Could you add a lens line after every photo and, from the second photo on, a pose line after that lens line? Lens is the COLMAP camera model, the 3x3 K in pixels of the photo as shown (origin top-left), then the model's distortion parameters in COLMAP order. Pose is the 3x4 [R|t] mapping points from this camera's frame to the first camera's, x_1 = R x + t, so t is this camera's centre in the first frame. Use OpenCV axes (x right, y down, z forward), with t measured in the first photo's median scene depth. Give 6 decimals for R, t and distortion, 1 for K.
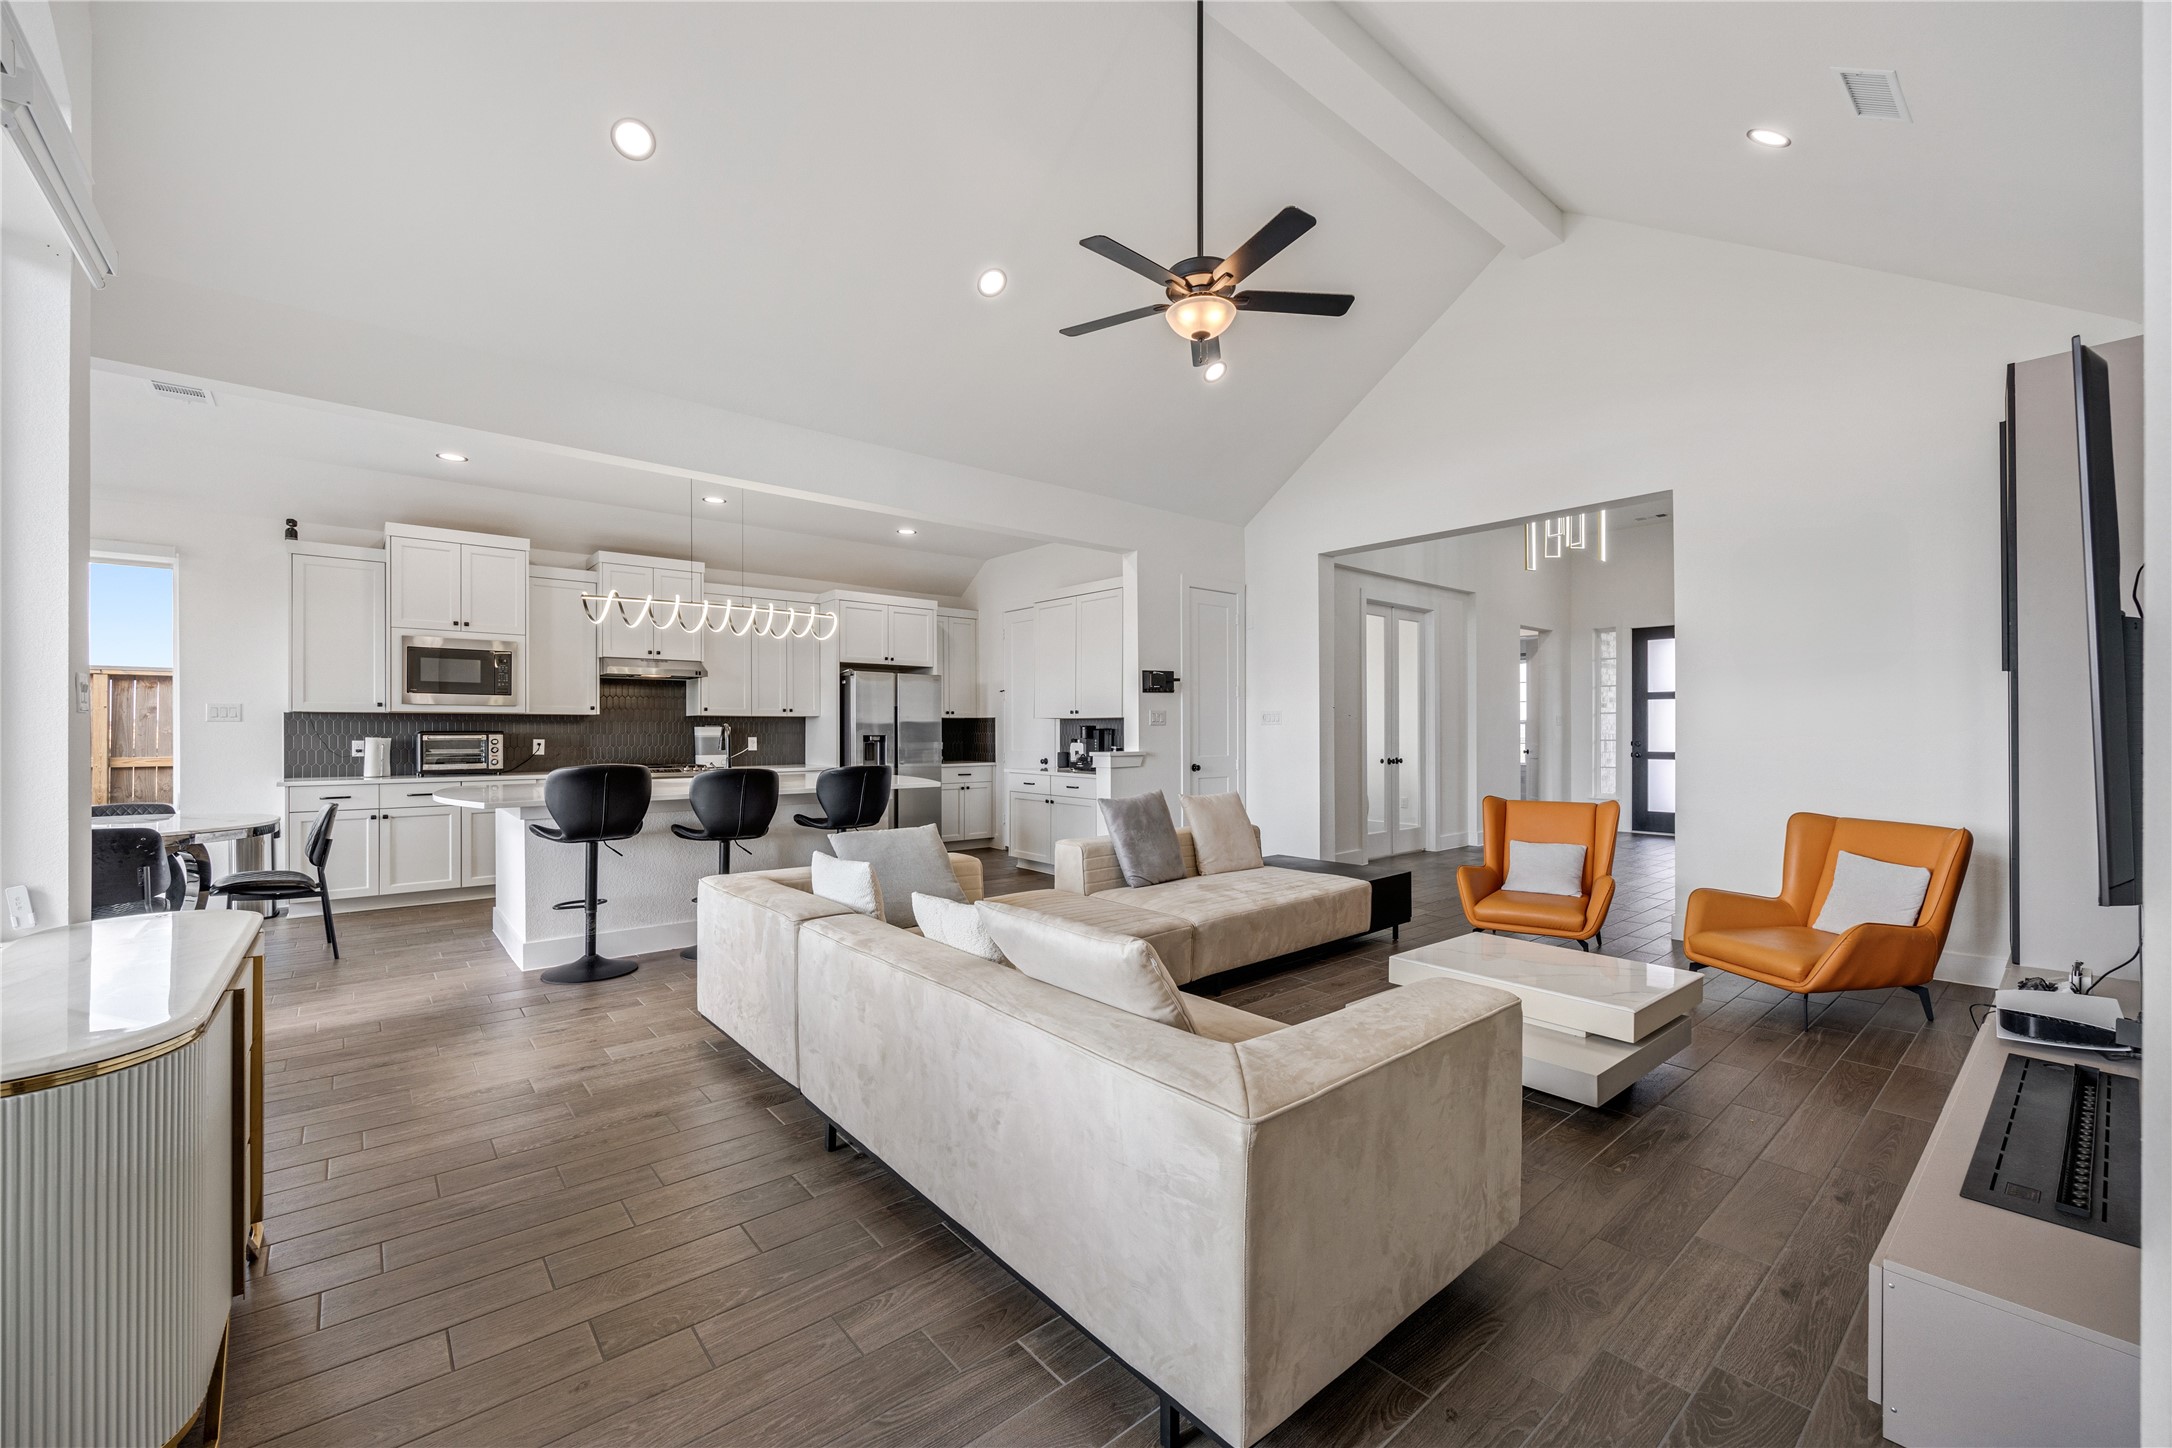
lens RADIAL K [[866.6, 0, 1082.3], [0, 866.6, 734.3], [0, 0, 1]] dist [0.000446, -0.000046]
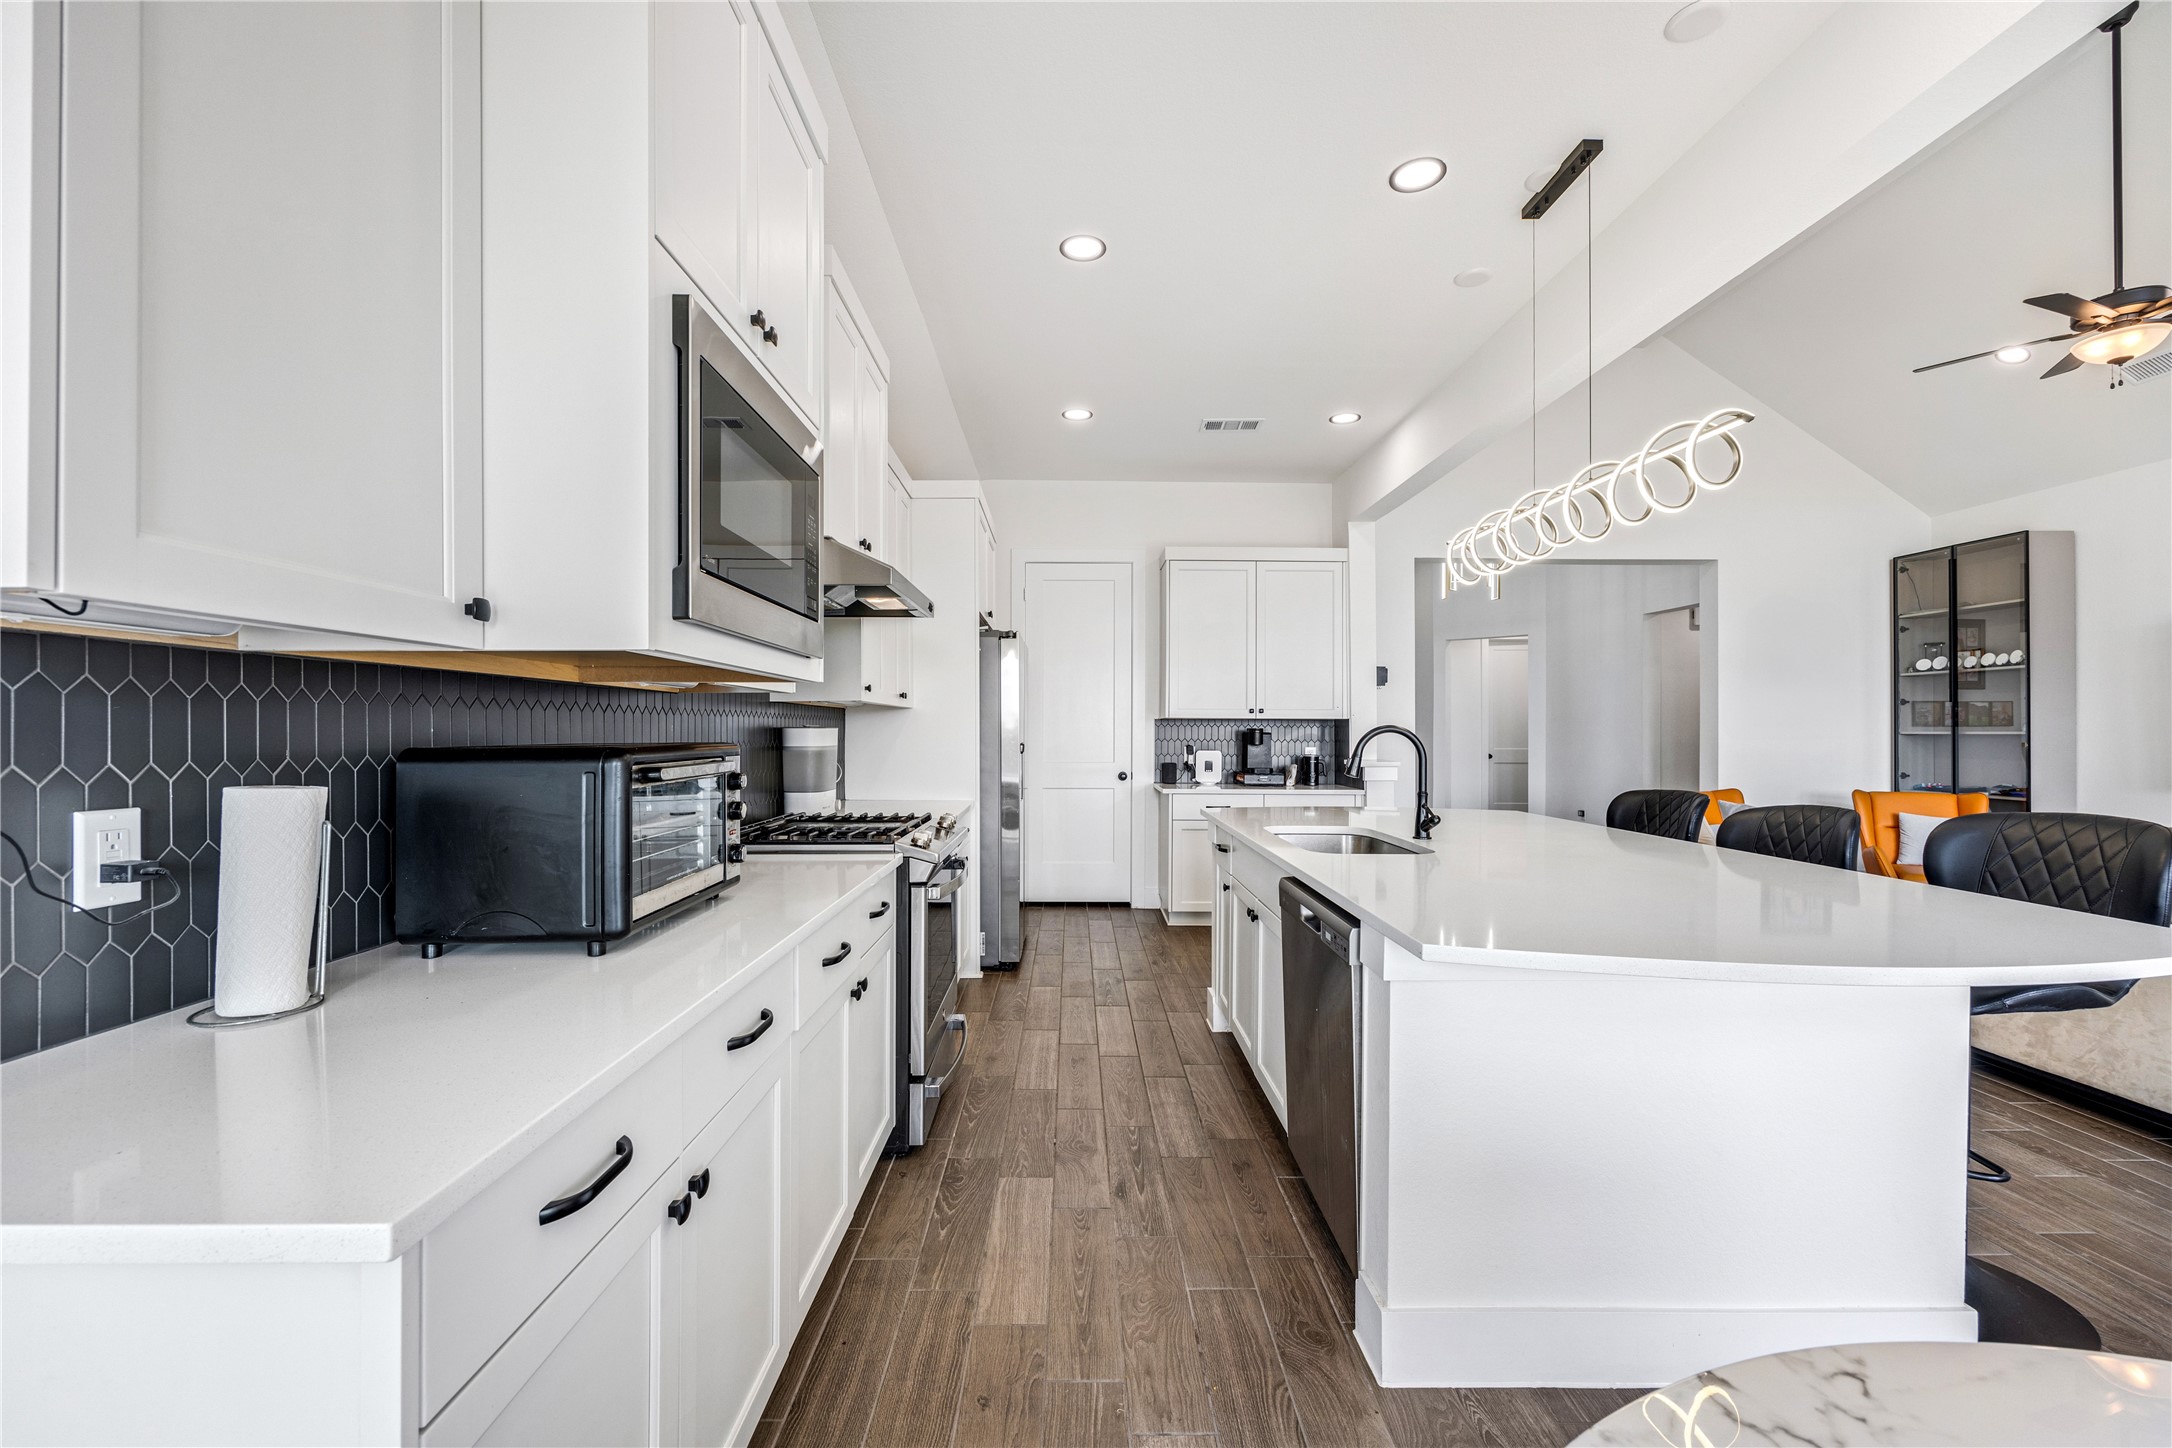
lens RADIAL K [[865.4, 0, 1069.4], [0, 865.4, 725.2], [0, 0, 1]] dist [-0.000245, 0.000007]
pose [[0.638884, 0.007167, 0.769270, -0.784472], [-0.000019, 0.999957, -0.009301, -0.006407], [-0.769303, 0.005928, 0.638856, 0.701861]]
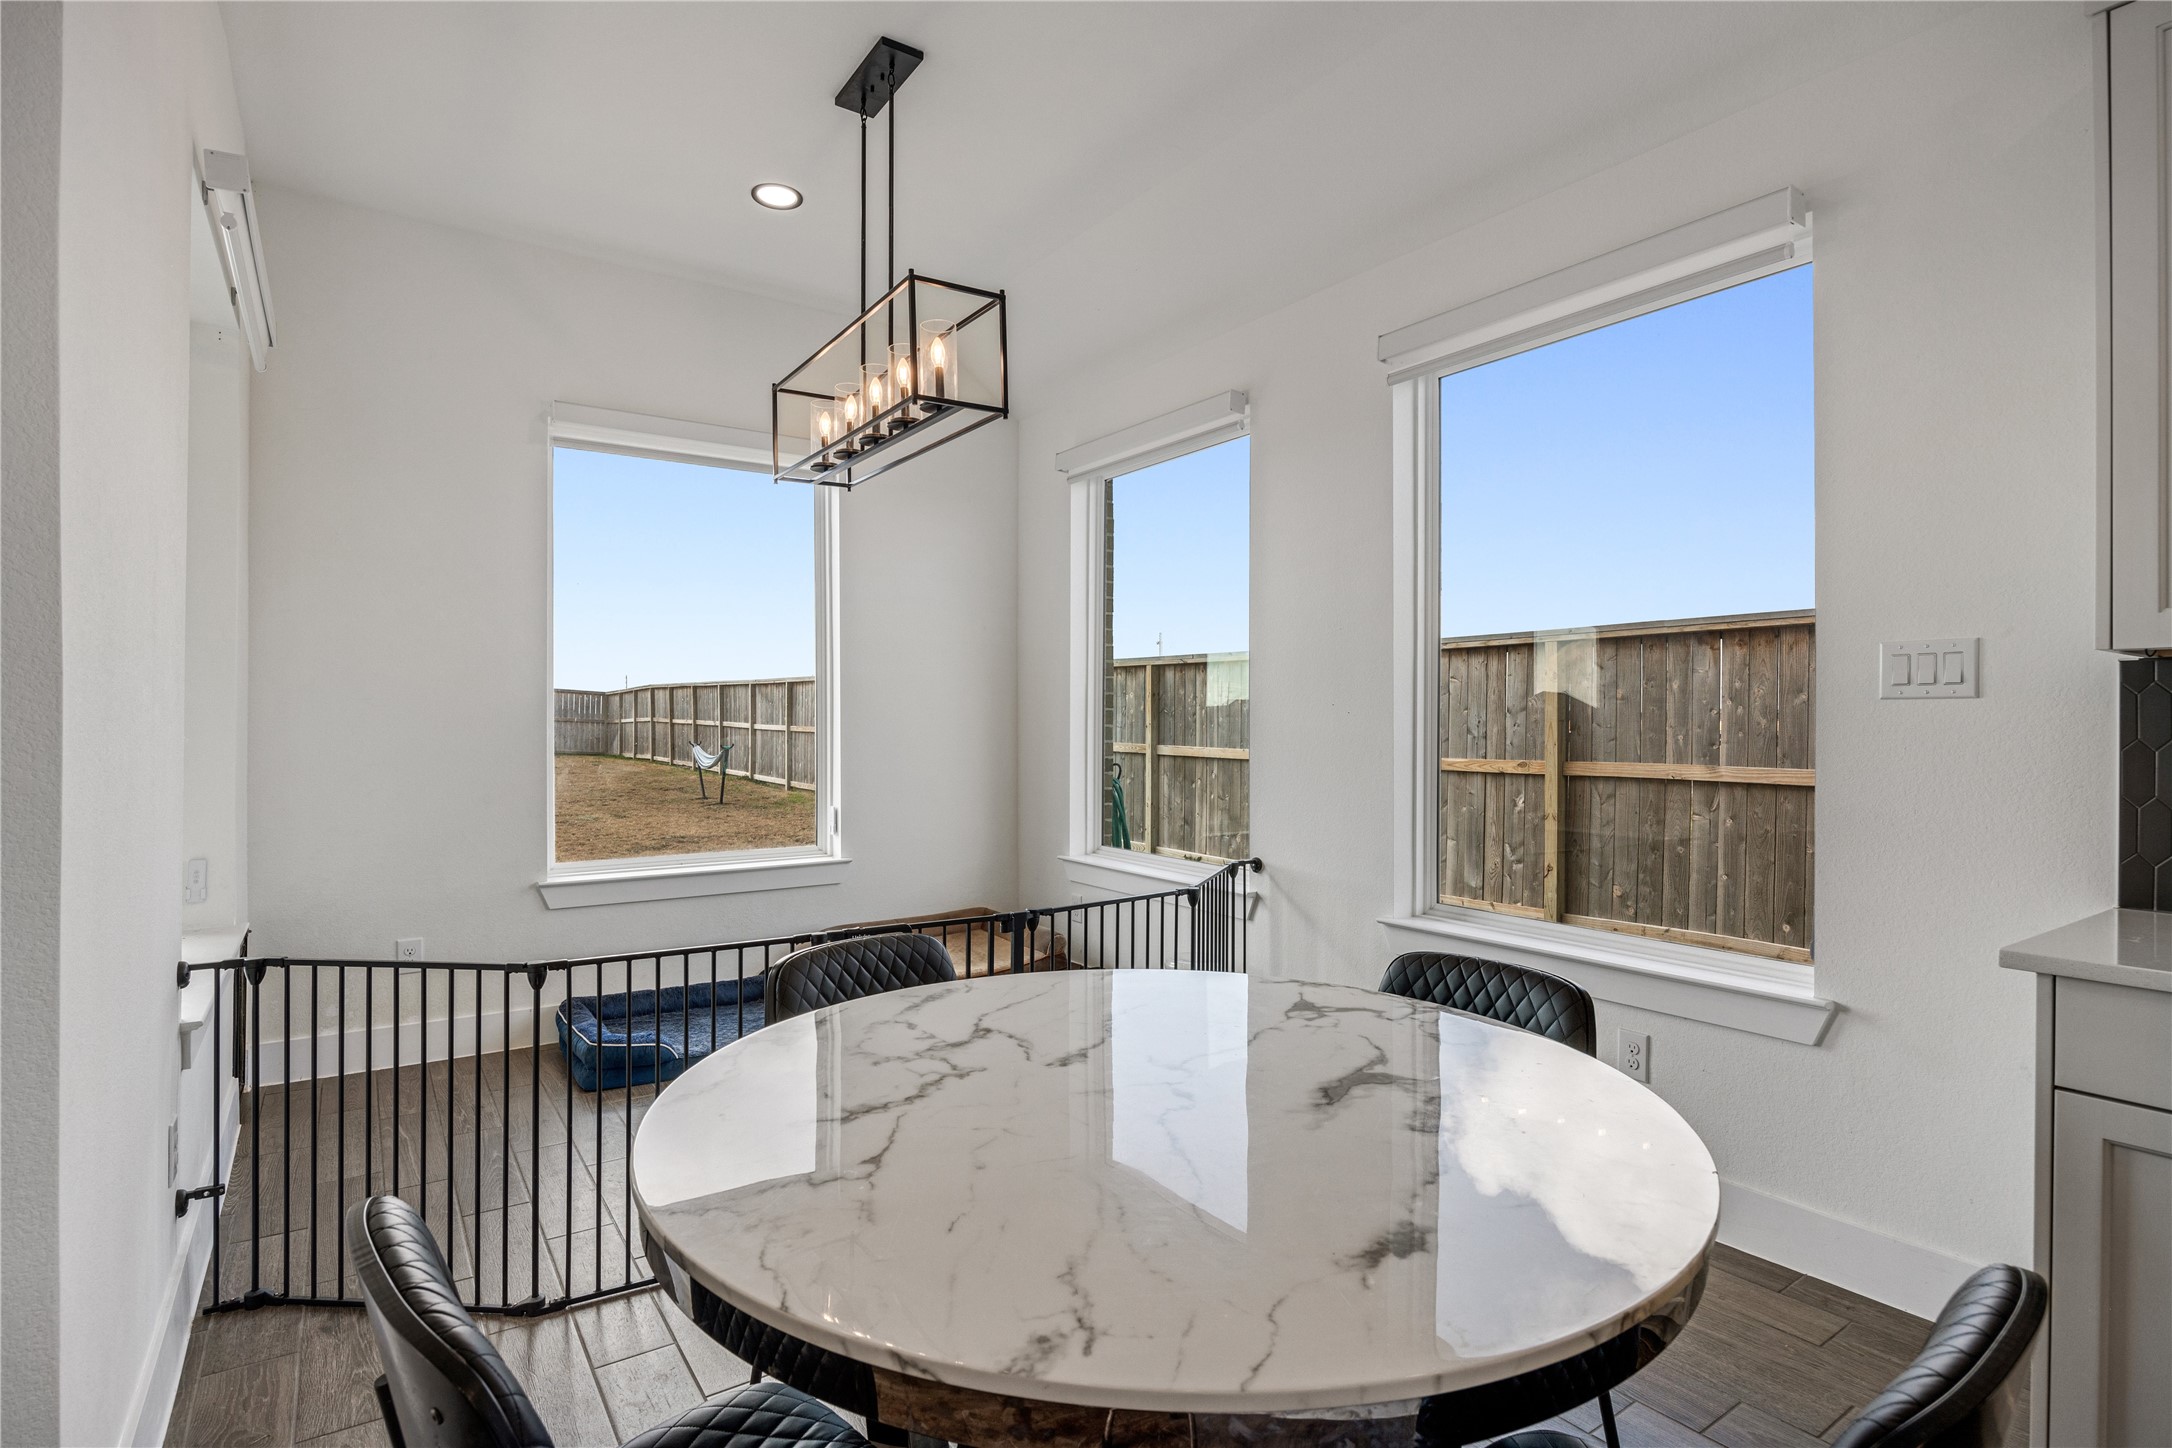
lens RADIAL K [[1058.9, 0, 1088.9], [0, 1058.9, 718.3], [0, 0, 1]] dist [0.001357, 0.000006]
pose [[-0.081265, -0.000320, -0.996692, -0.505220], [-0.004211, 0.999991, 0.000022, -0.005883], [0.996684, 0.004199, -0.081266, 0.630393]]
